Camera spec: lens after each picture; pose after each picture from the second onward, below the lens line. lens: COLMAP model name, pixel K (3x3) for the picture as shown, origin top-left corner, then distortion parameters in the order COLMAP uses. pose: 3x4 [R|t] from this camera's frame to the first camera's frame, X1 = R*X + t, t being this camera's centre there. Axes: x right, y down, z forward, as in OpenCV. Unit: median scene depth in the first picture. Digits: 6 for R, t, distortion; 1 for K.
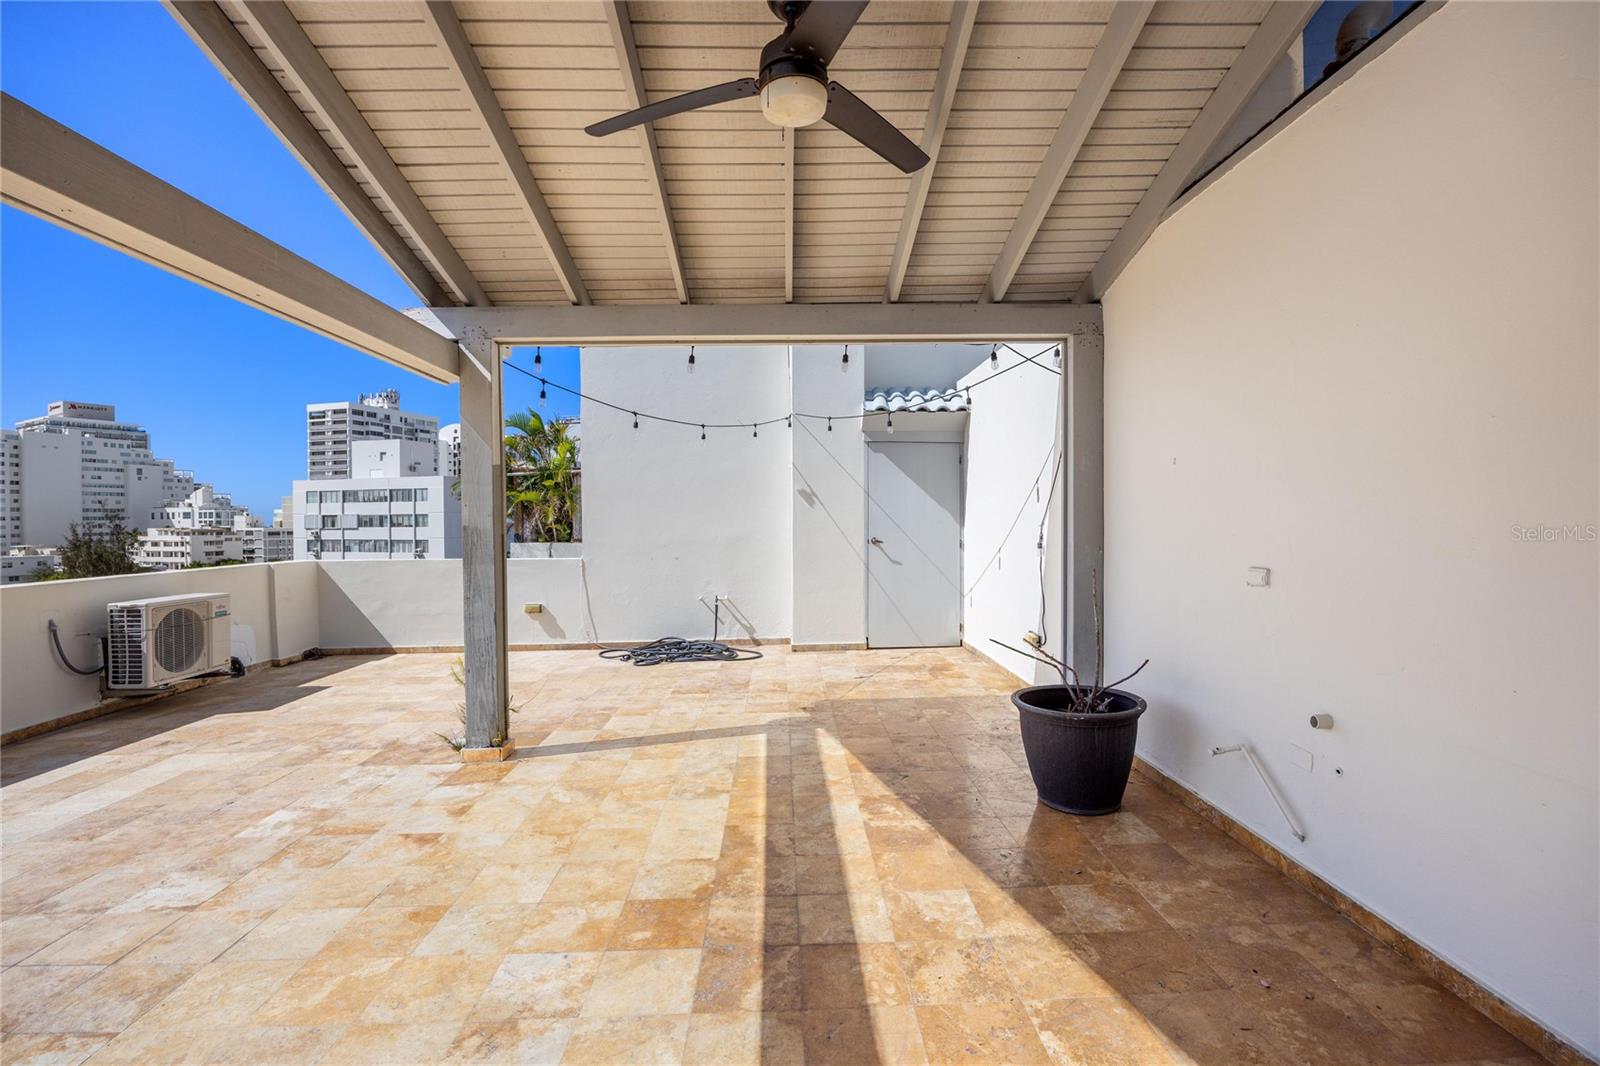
lens RADIAL K [[740.9, 0, 800.0], [0, 740.9, 533.0], [0, 0, 1]] dist [0.001608, -0.007579]
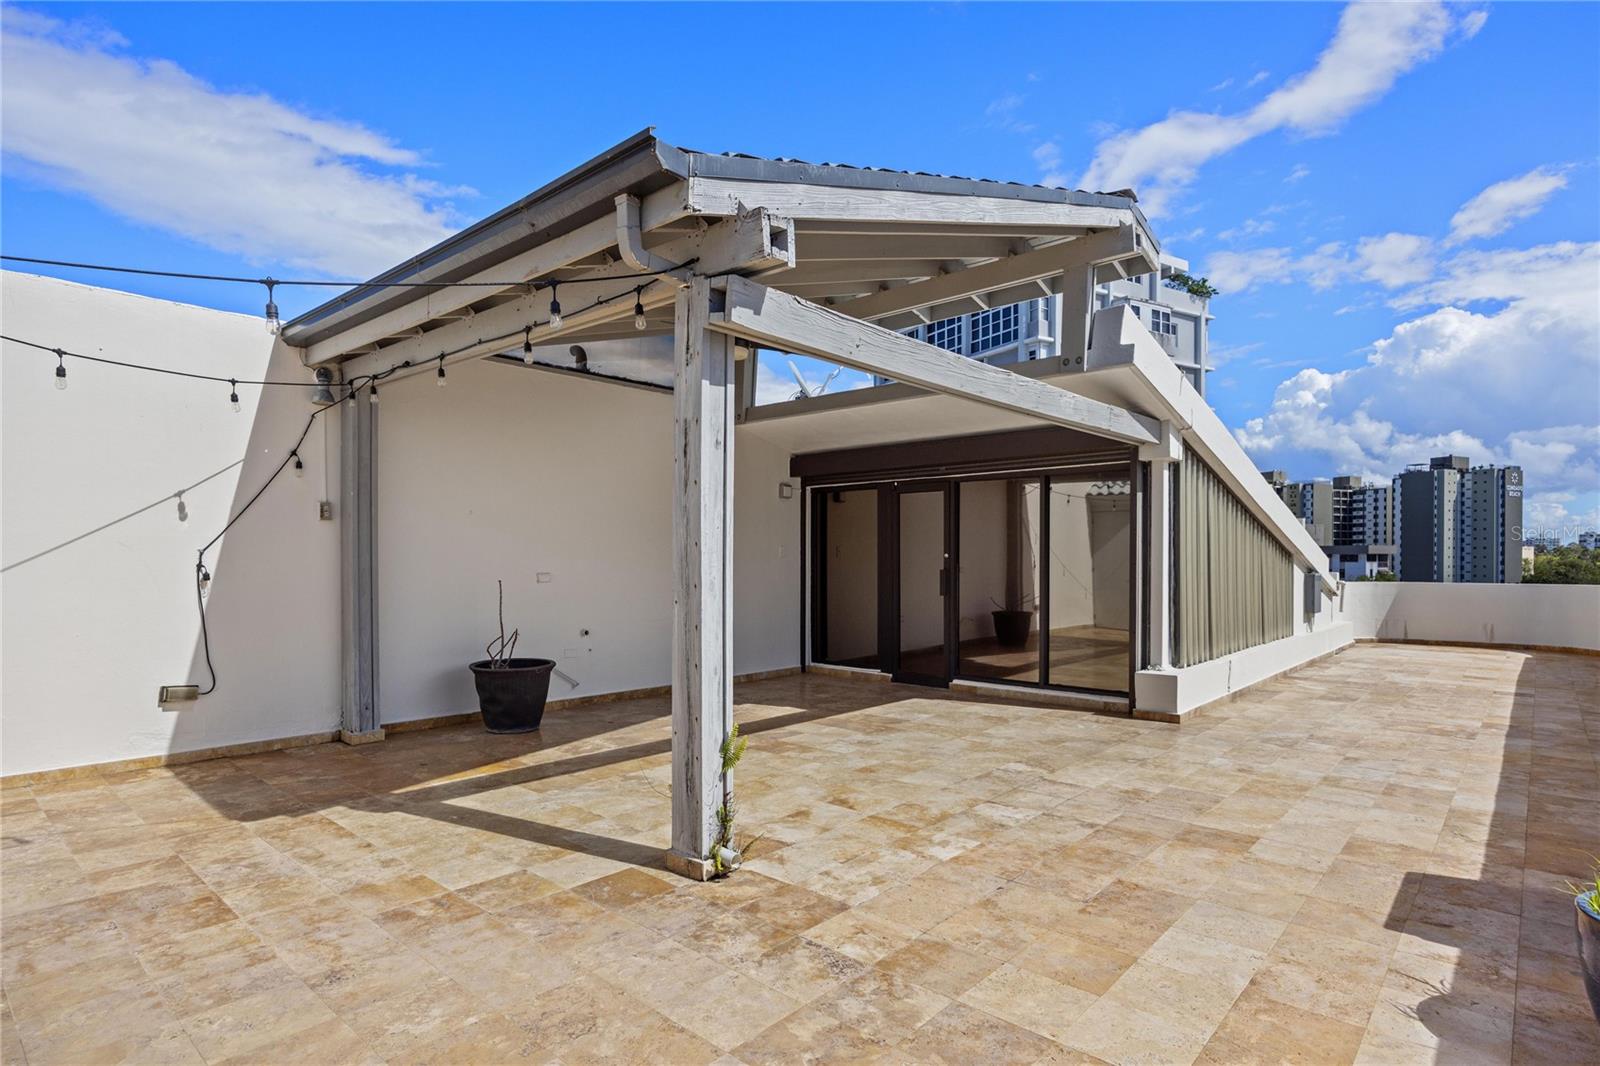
lens RADIAL K [[845.5, 0, 799.7], [0, 845.5, 565.5], [0, 0, 1]] dist [0.000244, 0.000000]
pose [[-0.733104, 0.005227, 0.680096, -0.085657], [0.018409, 0.999757, 0.012160, 0.000240], [-0.679867, 0.021435, -0.733022, 0.125365]]
